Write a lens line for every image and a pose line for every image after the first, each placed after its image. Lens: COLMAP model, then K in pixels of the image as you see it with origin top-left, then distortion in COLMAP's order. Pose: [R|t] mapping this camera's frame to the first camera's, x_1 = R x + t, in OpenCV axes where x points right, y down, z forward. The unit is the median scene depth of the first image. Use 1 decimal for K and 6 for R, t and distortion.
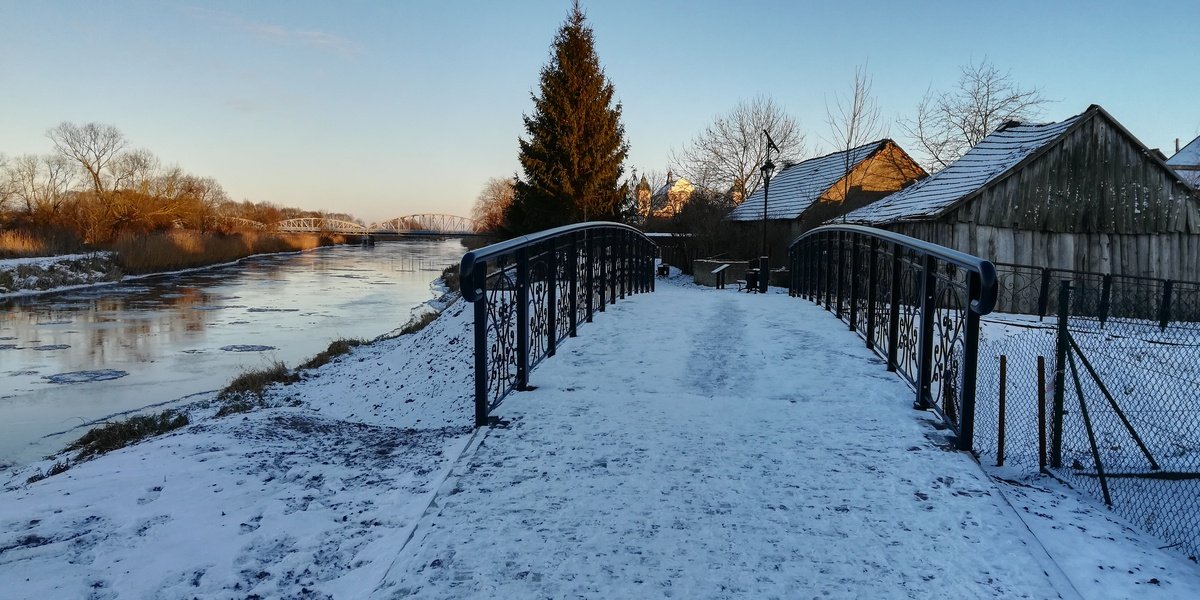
lens RADIAL K [[893.9, 0, 601.6], [0, 893.9, 292.4], [0, 0, 1]] dist [0.051403, -0.096625]
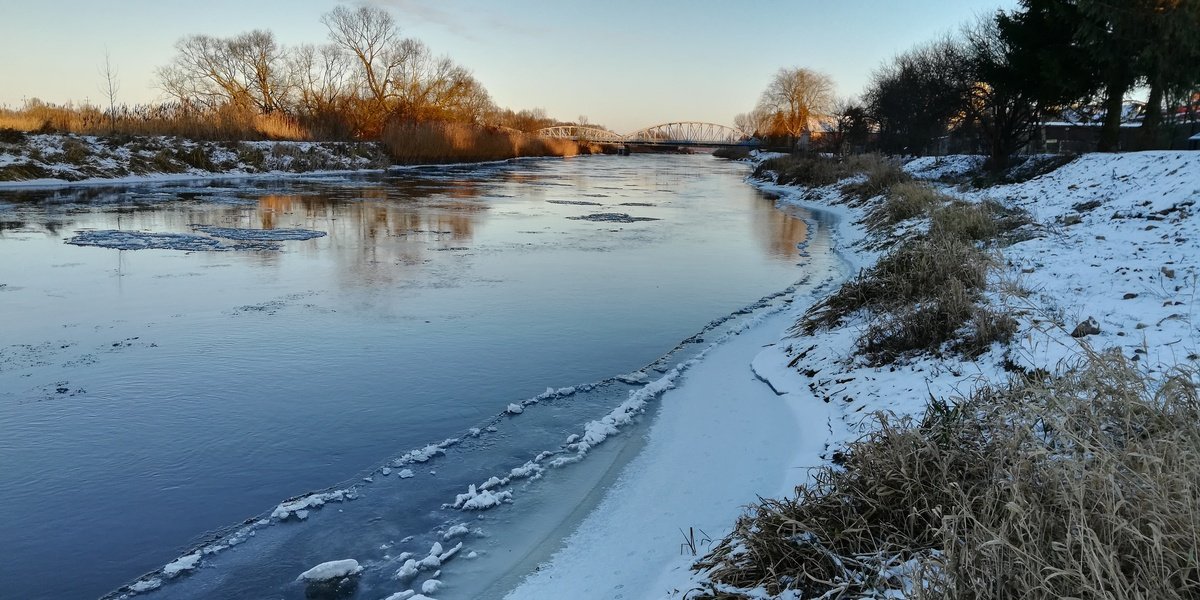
lens RADIAL K [[893.9, 0, 601.6], [0, 893.9, 292.4], [0, 0, 1]] dist [0.051403, -0.096625]
pose [[0.963869, 0.055251, -0.260585, -0.064671], [-0.030862, 0.994828, 0.096775, 0.008928], [0.264584, -0.085237, 0.960588, 0.133263]]
